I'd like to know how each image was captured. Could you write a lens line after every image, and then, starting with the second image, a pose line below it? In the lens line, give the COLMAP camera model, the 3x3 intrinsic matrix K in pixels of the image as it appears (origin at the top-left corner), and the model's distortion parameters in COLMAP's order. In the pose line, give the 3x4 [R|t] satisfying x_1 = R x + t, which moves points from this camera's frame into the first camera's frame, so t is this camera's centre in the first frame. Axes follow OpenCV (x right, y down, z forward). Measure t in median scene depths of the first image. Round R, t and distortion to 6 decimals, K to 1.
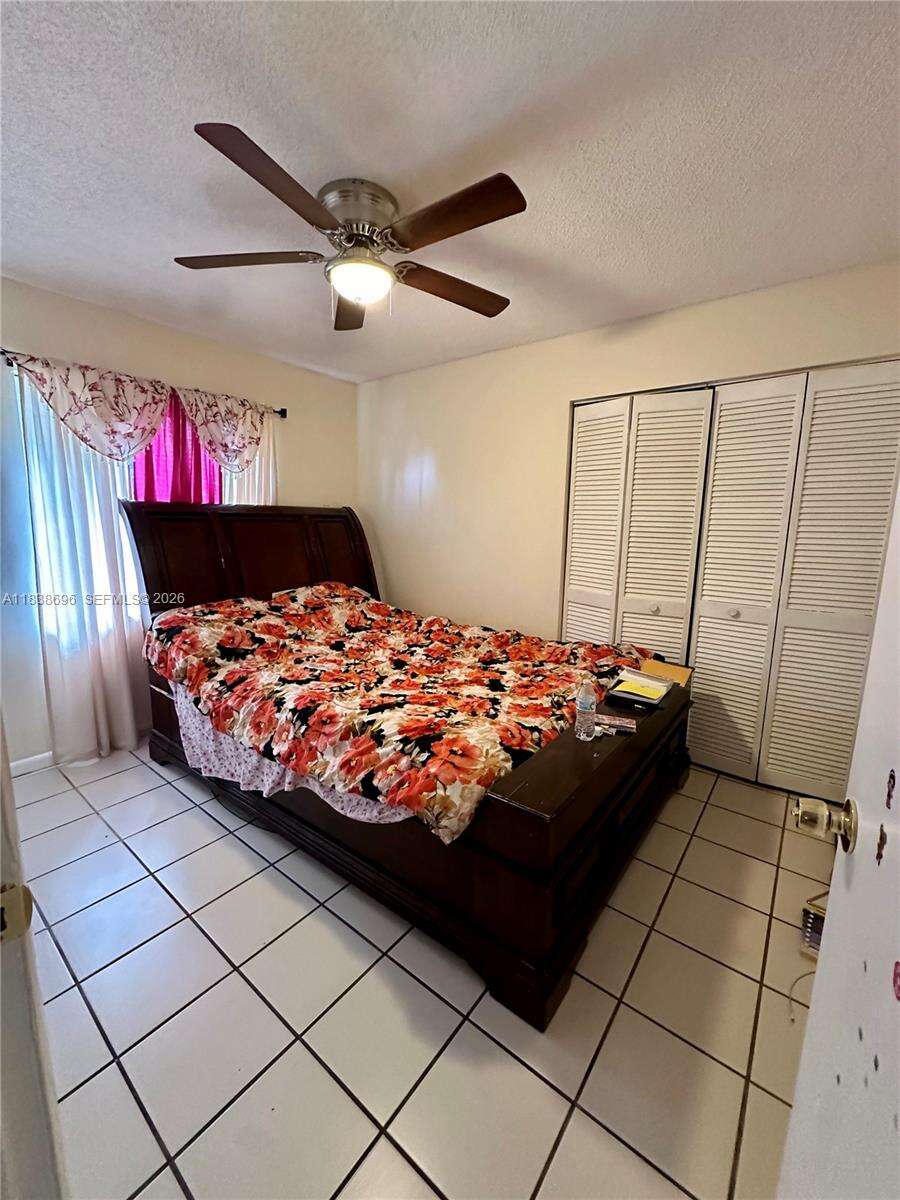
lens RADIAL K [[476.3, 0, 450.1], [0, 476.3, 598.7], [0, 0, 1]] dist [-0.001785, -0.000018]
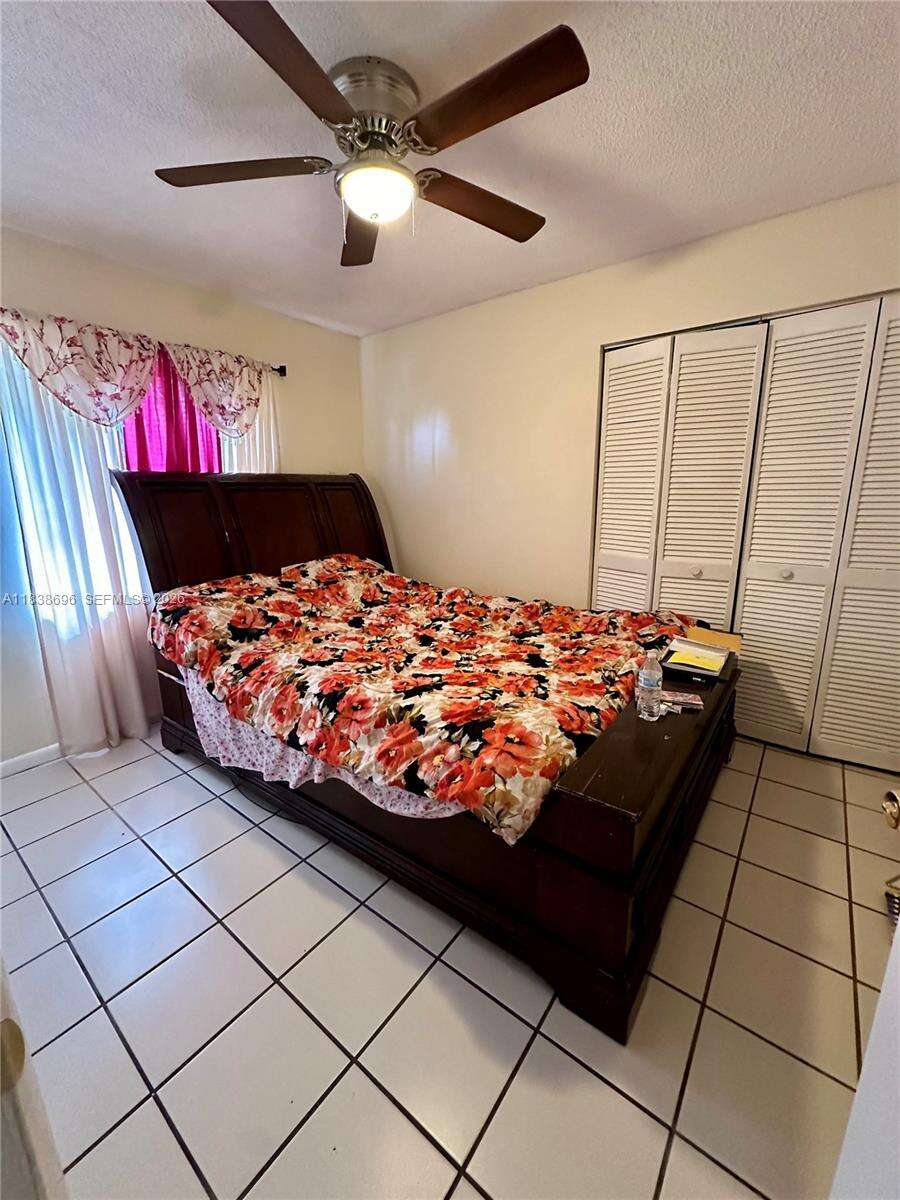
lens RADIAL K [[476.3, 0, 450.1], [0, 476.3, 598.7], [0, 0, 1]] dist [-0.001785, -0.000018]
pose [[0.999547, -0.030101, 0.000540, -0.058744], [0.030012, 0.997691, 0.060922, 0.002031], [-0.002372, -0.060879, 0.998142, 0.082404]]
